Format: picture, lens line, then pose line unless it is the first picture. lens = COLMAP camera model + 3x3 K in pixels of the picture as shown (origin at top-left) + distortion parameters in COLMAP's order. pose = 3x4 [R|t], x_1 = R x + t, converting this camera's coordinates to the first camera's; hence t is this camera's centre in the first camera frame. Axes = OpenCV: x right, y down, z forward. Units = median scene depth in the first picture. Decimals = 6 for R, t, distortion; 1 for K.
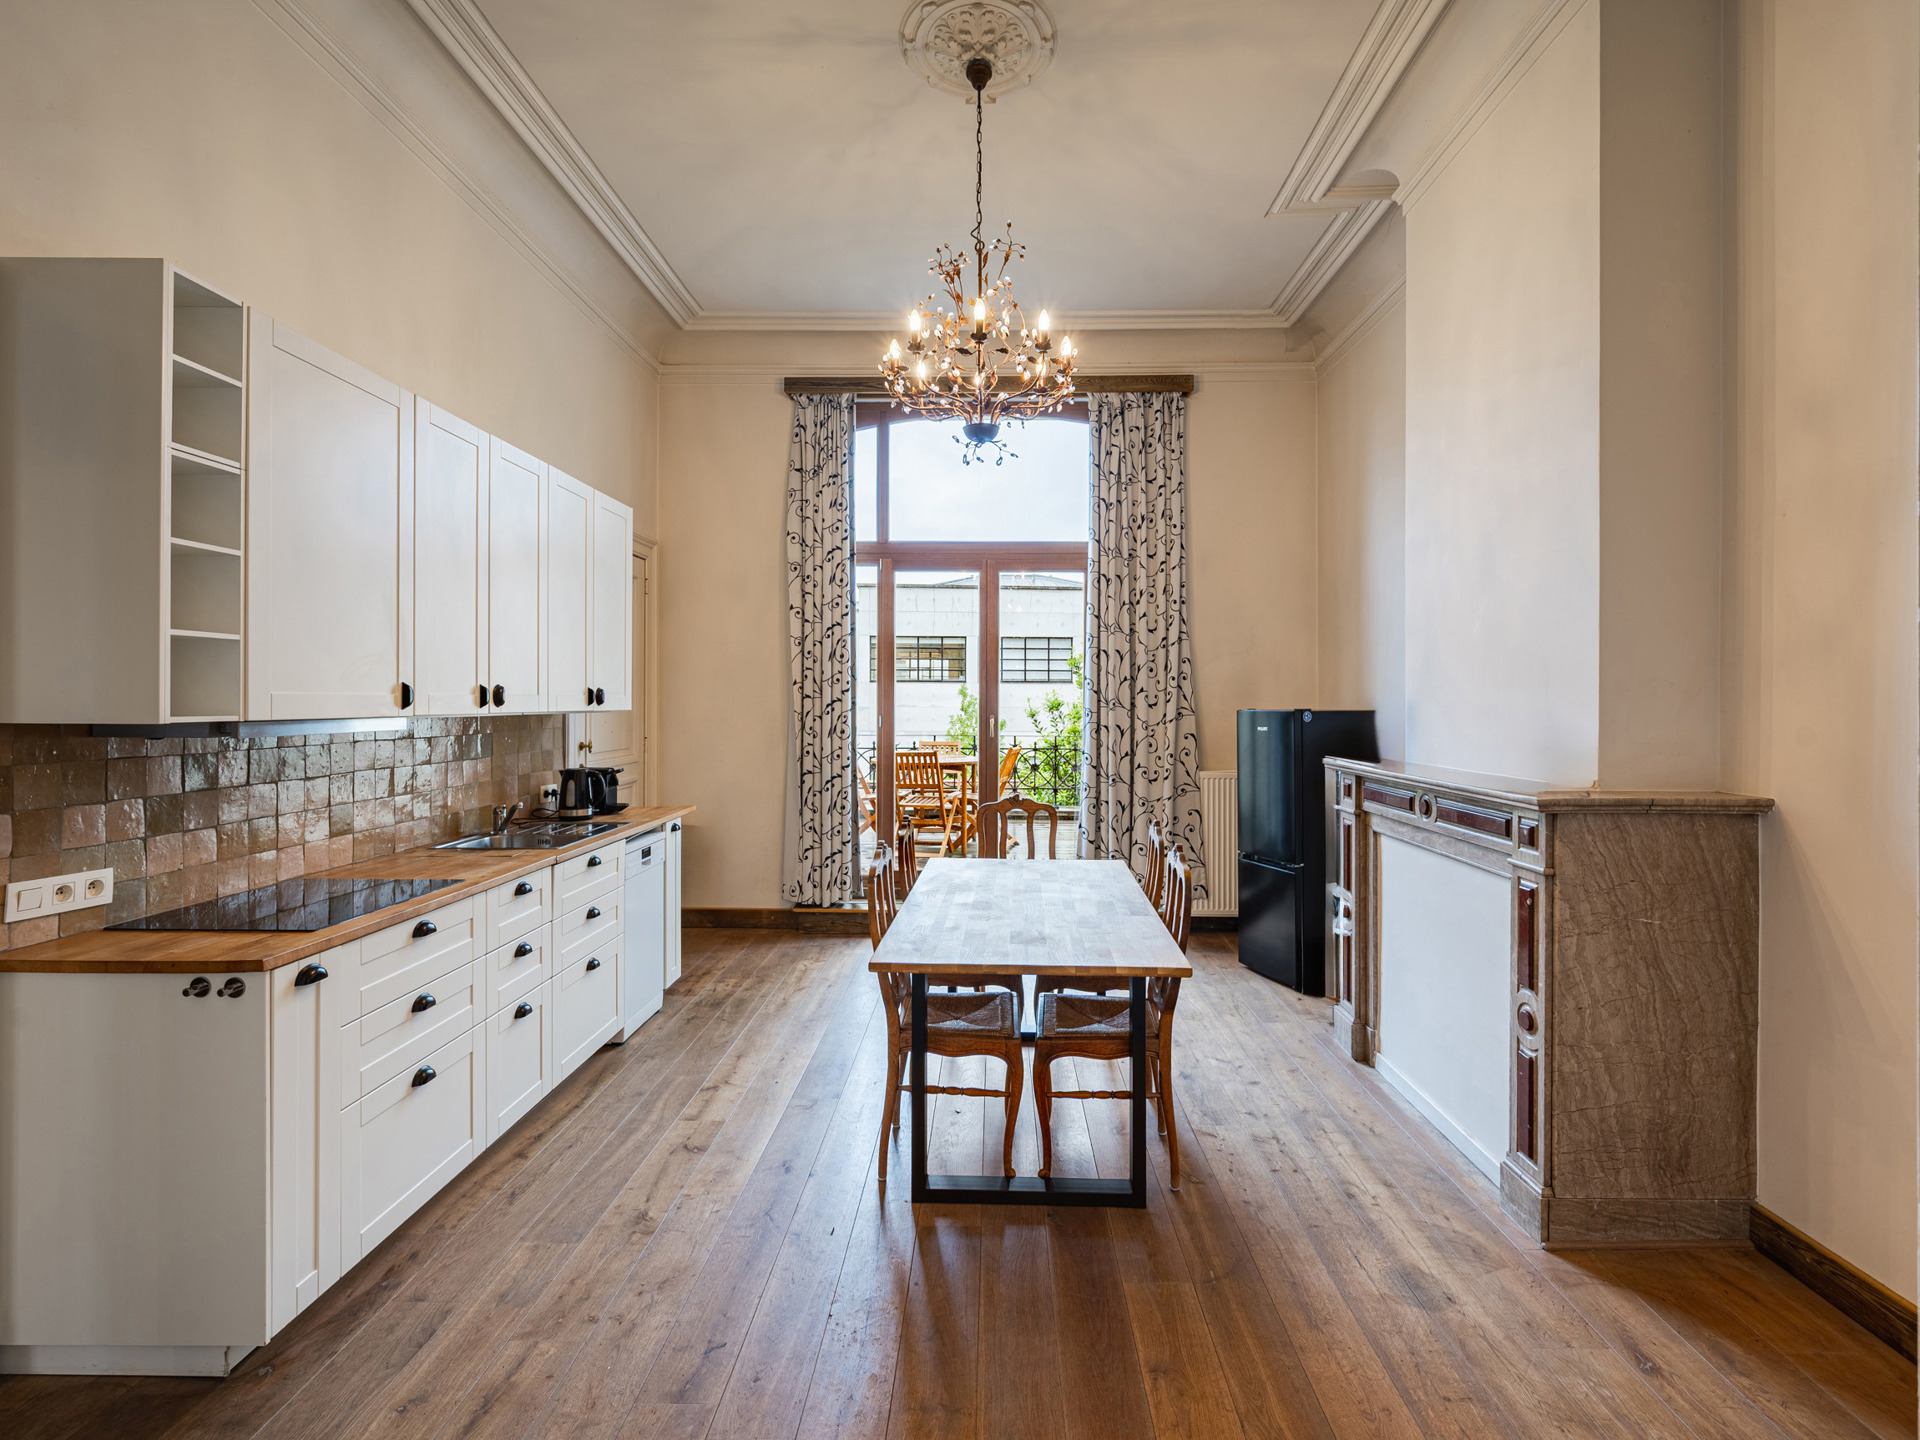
lens RADIAL K [[1119.9, 0, 960.5], [0, 1119.9, 693.7], [0, 0, 1]] dist [-0.000783, -0.000248]
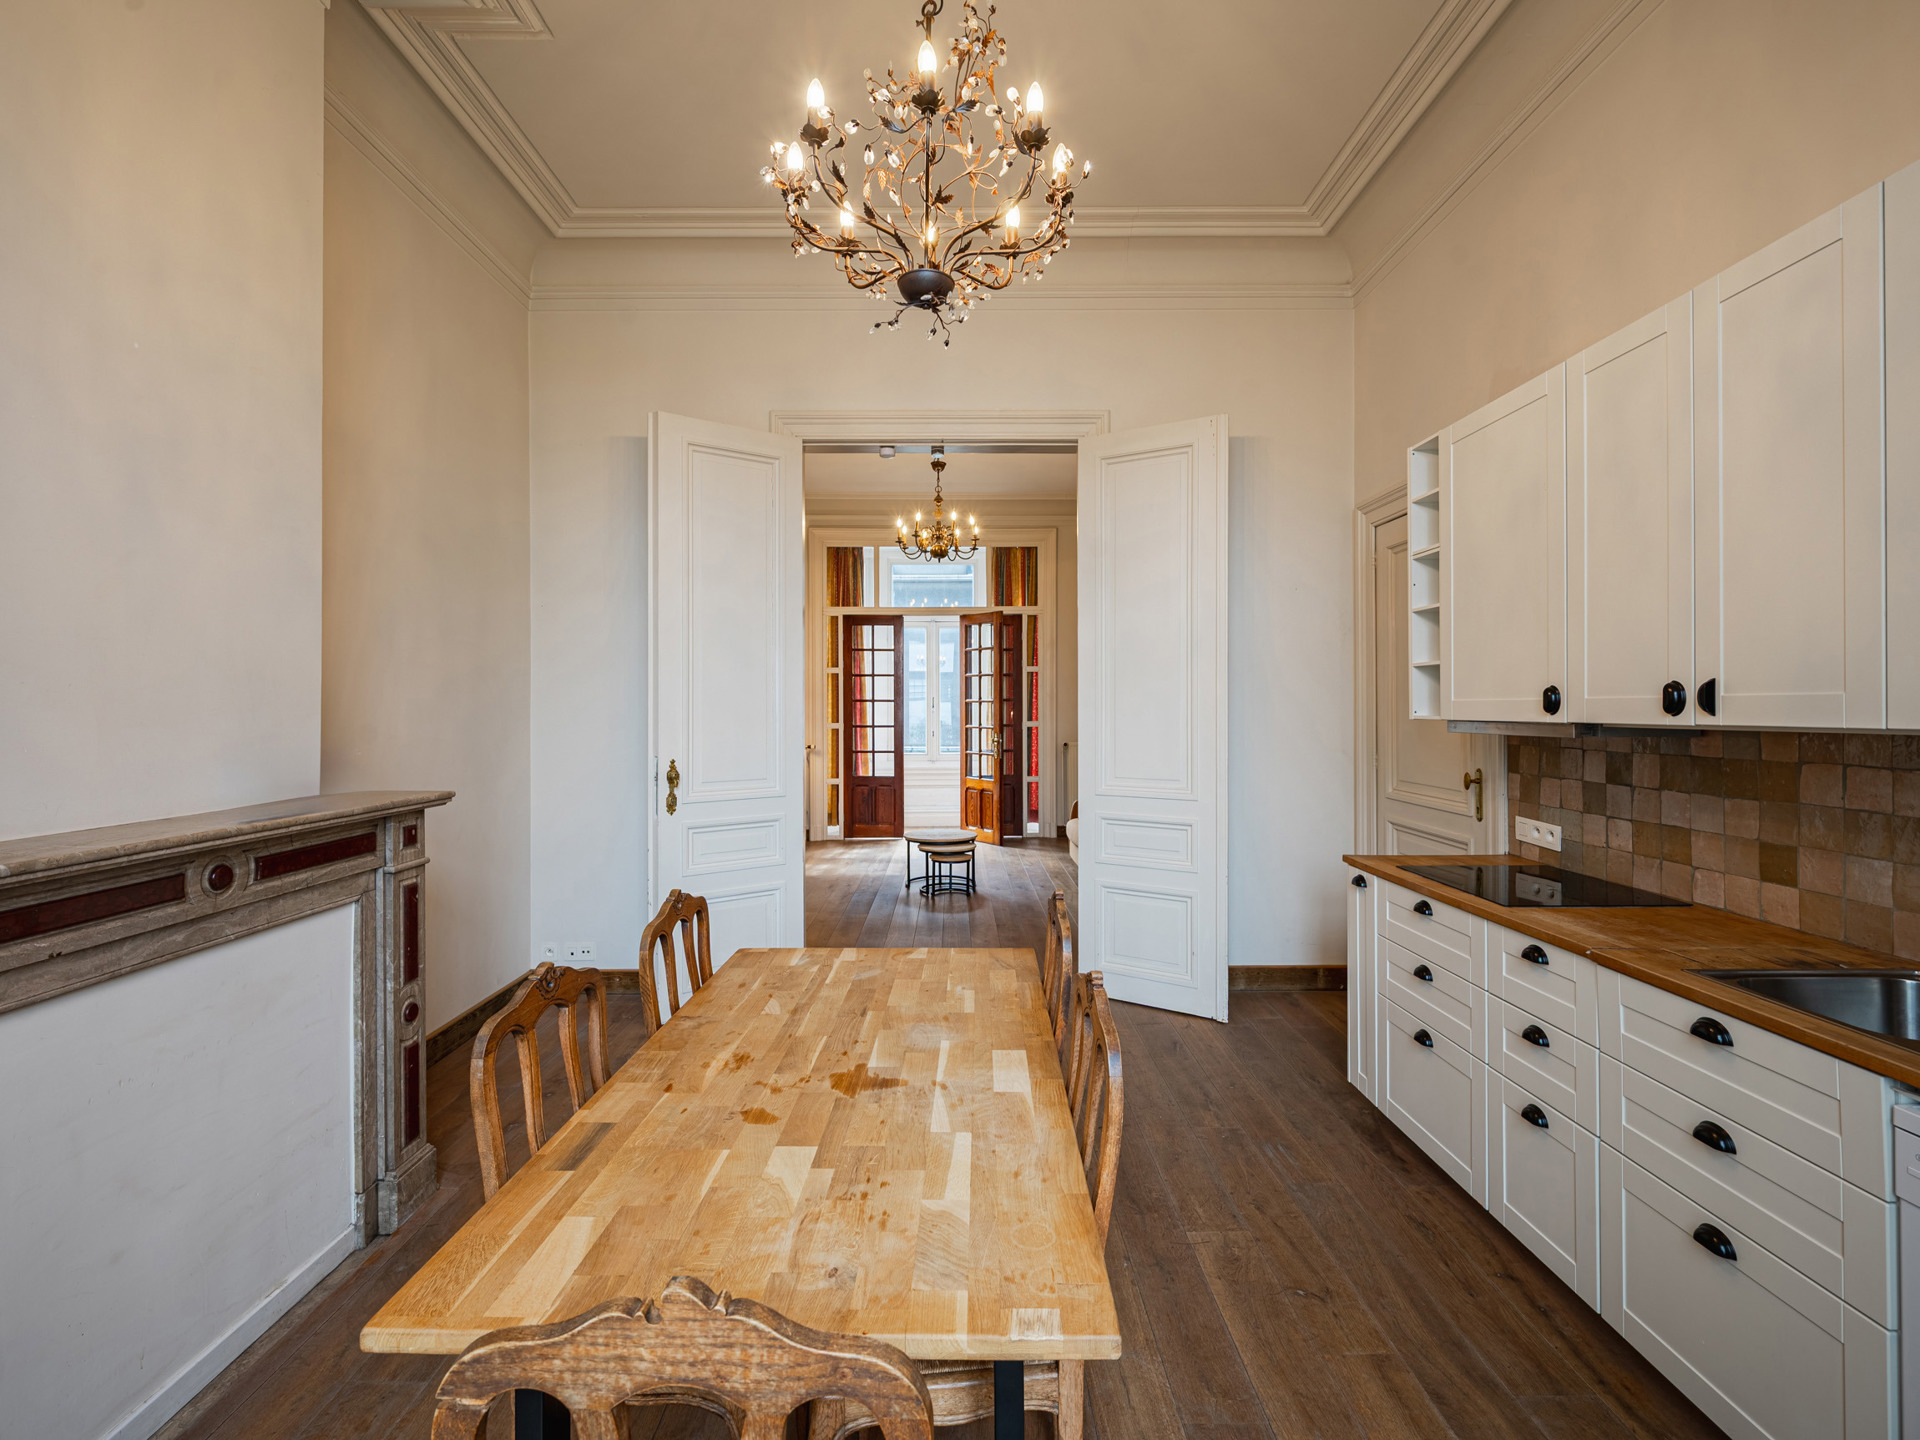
lens RADIAL K [[867.5, 0, 960.0], [0, 867.5, 720.0], [0, 0, 1]] dist [-0.002588, -0.000269]
pose [[-0.999070, 0.003213, -0.043000, 0.020691], [0.002892, 0.999967, 0.007531, 0.010900], [0.043023, 0.007400, -0.999047, 1.574995]]
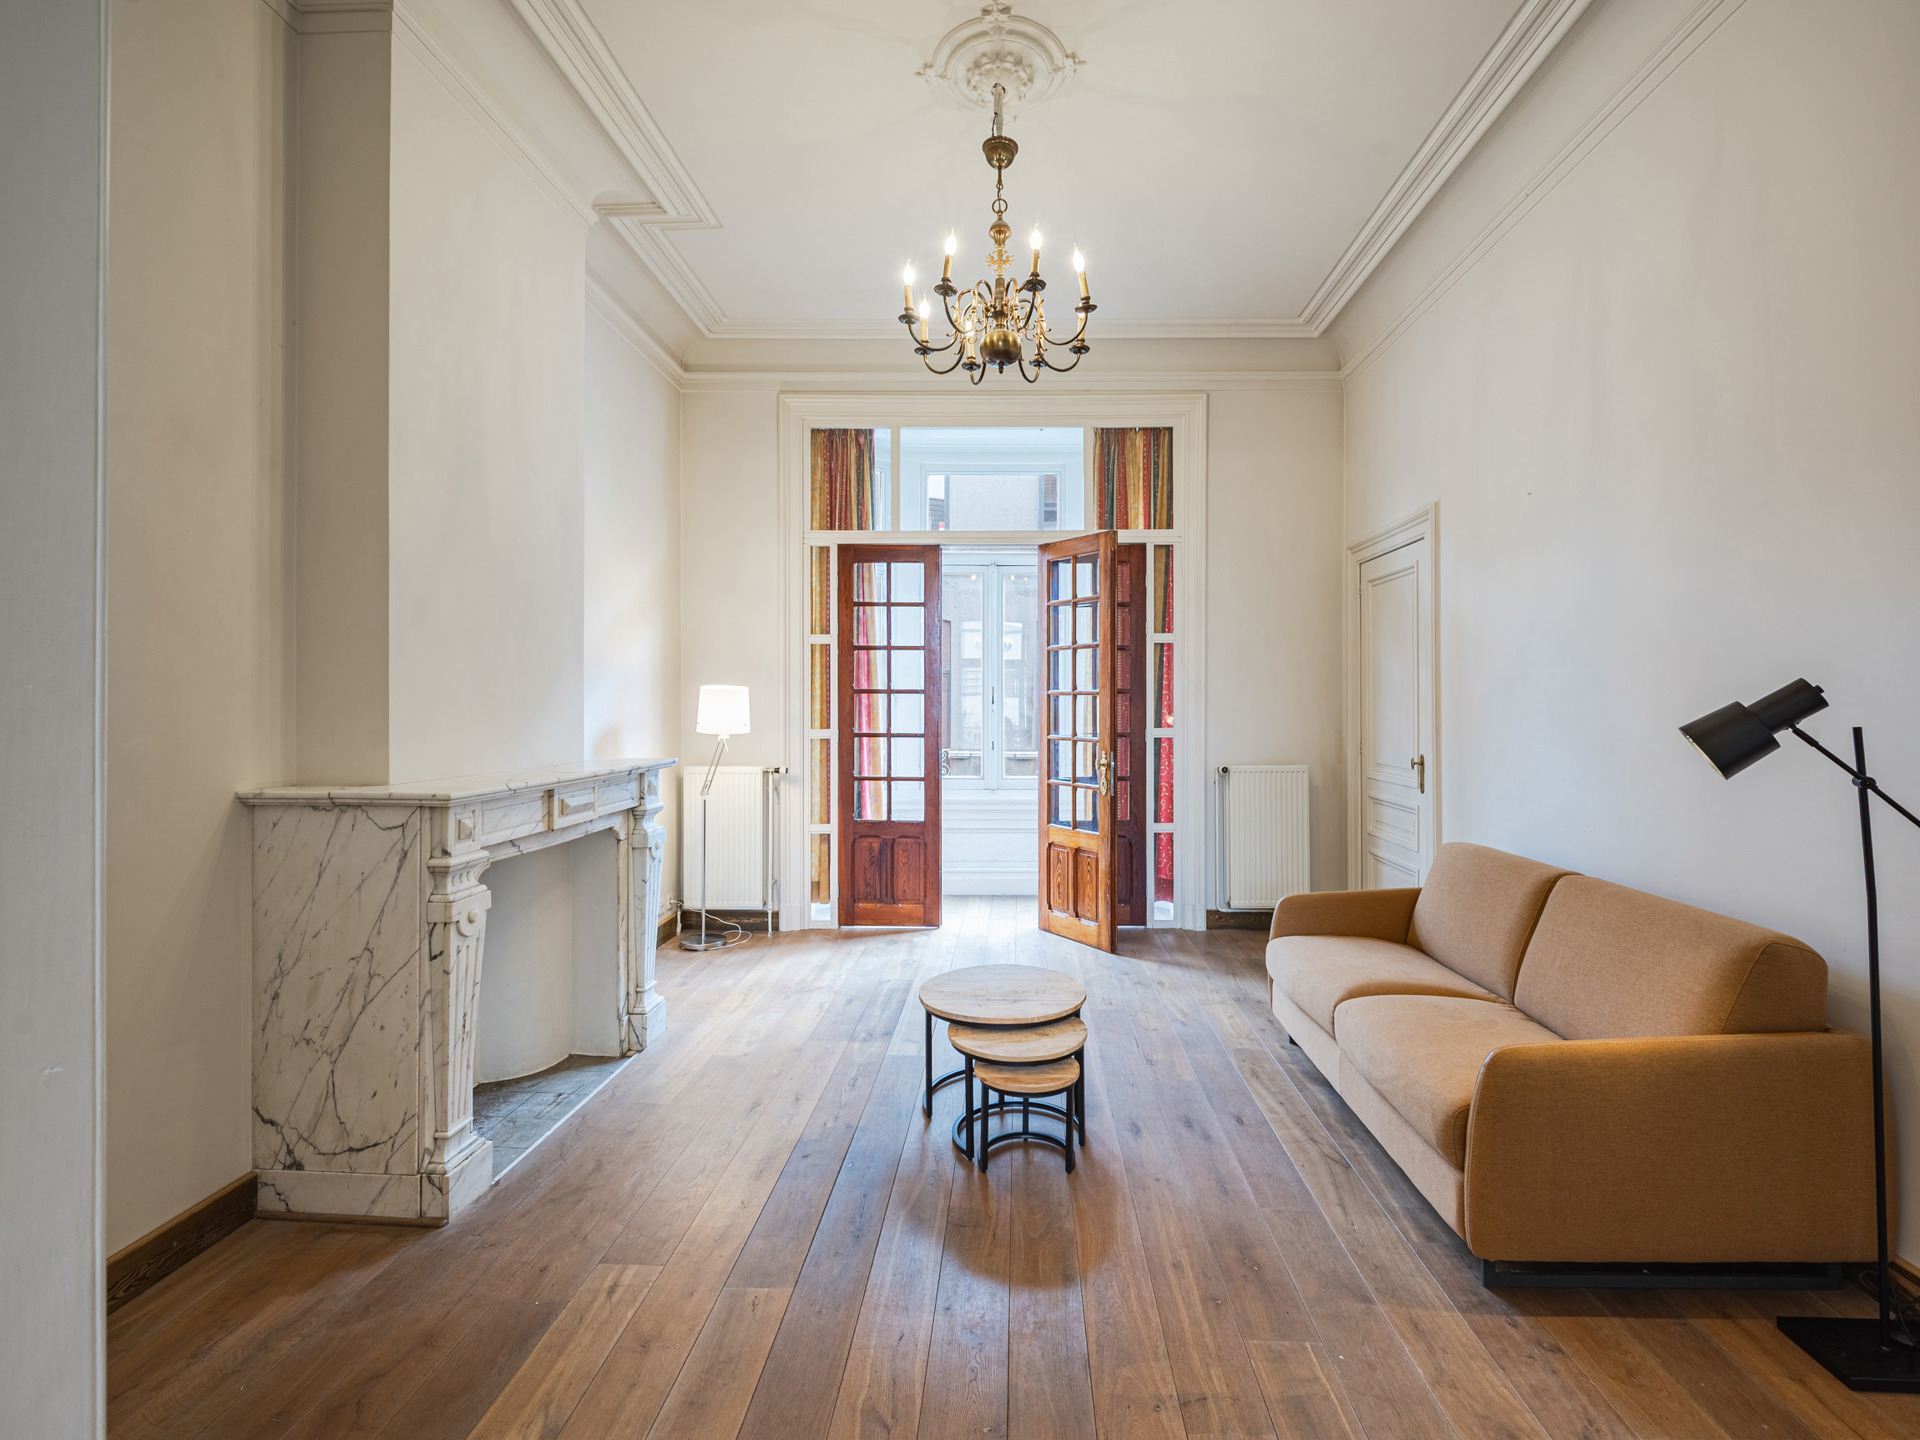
lens RADIAL K [[867.5, 0, 960.0], [0, 867.5, 720.0], [0, 0, 1]] dist [-0.002588, -0.000269]
pose [[-0.999449, -0.001074, 0.033186, -0.006207], [-0.000794, 0.999964, 0.008446, 0.008934], [-0.033194, 0.008415, -0.999413, 0.463109]]
